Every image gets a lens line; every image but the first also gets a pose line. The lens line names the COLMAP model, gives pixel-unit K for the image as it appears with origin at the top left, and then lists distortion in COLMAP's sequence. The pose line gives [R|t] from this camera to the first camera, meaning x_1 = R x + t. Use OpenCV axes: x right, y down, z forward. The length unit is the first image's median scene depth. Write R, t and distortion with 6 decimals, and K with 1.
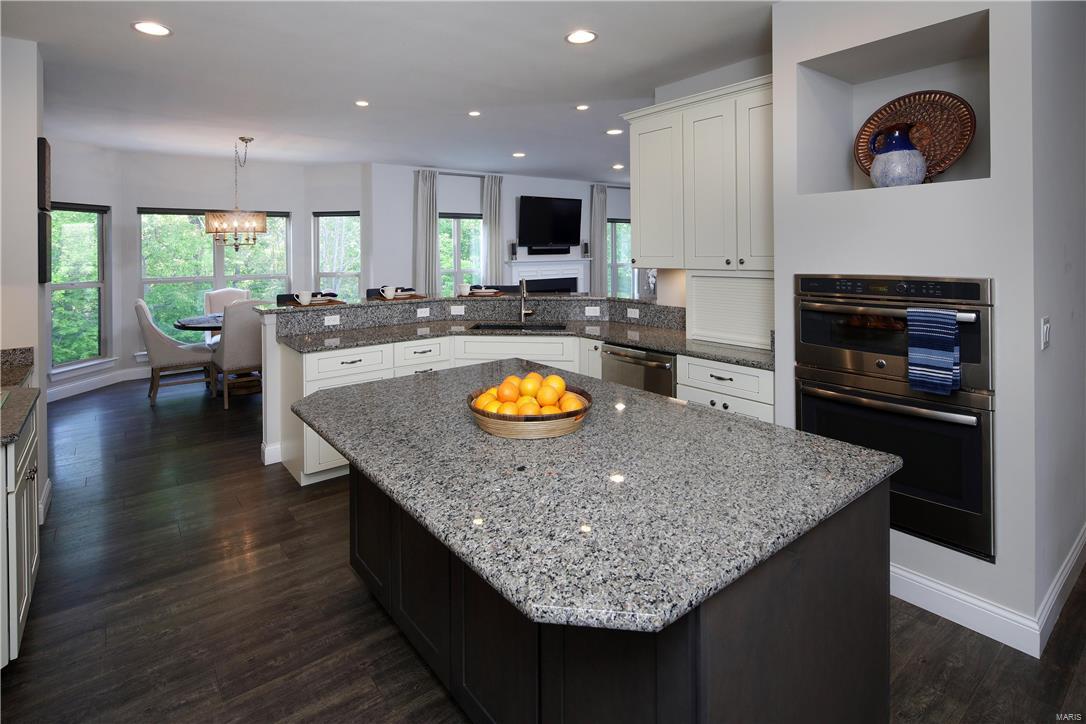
lens RADIAL K [[535.9, 0, 509.5], [0, 535.9, 346.8], [0, 0, 1]] dist [0.000403, -0.000181]
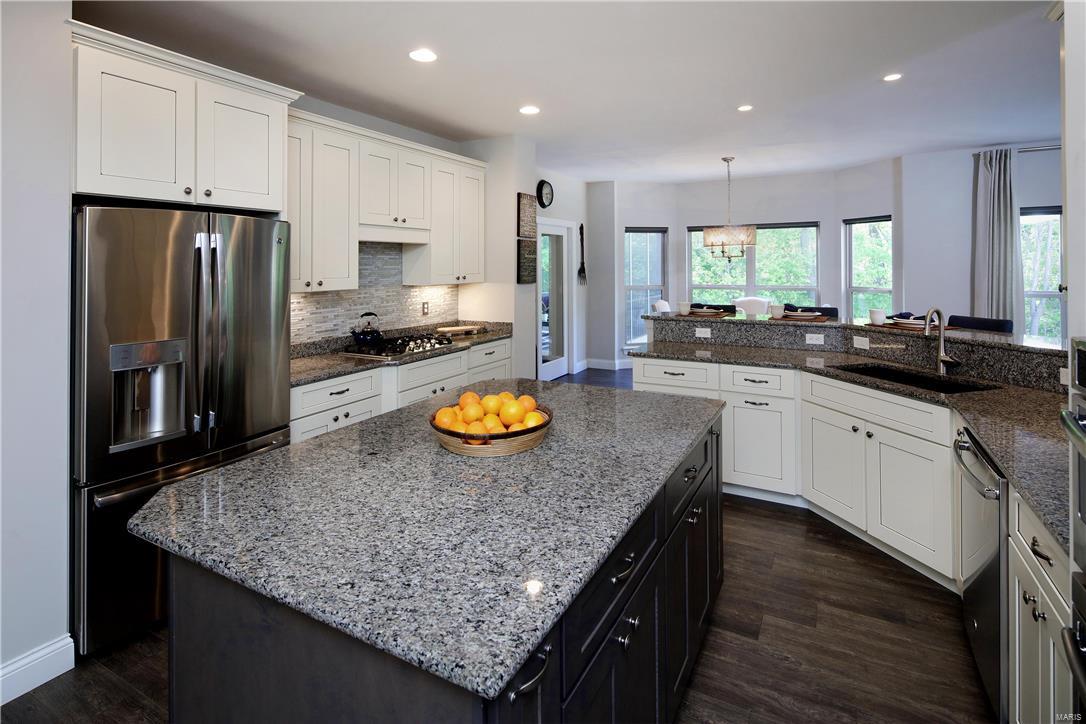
lens RADIAL K [[524.4, 0, 540.4], [0, 524.4, 340.0], [0, 0, 1]] dist [-0.000234, -0.000549]
pose [[0.411688, 0.137746, -0.900854, 0.343667], [-0.161659, 0.983872, 0.076563, -0.049662], [0.896872, 0.114111, 0.427317, 0.252562]]
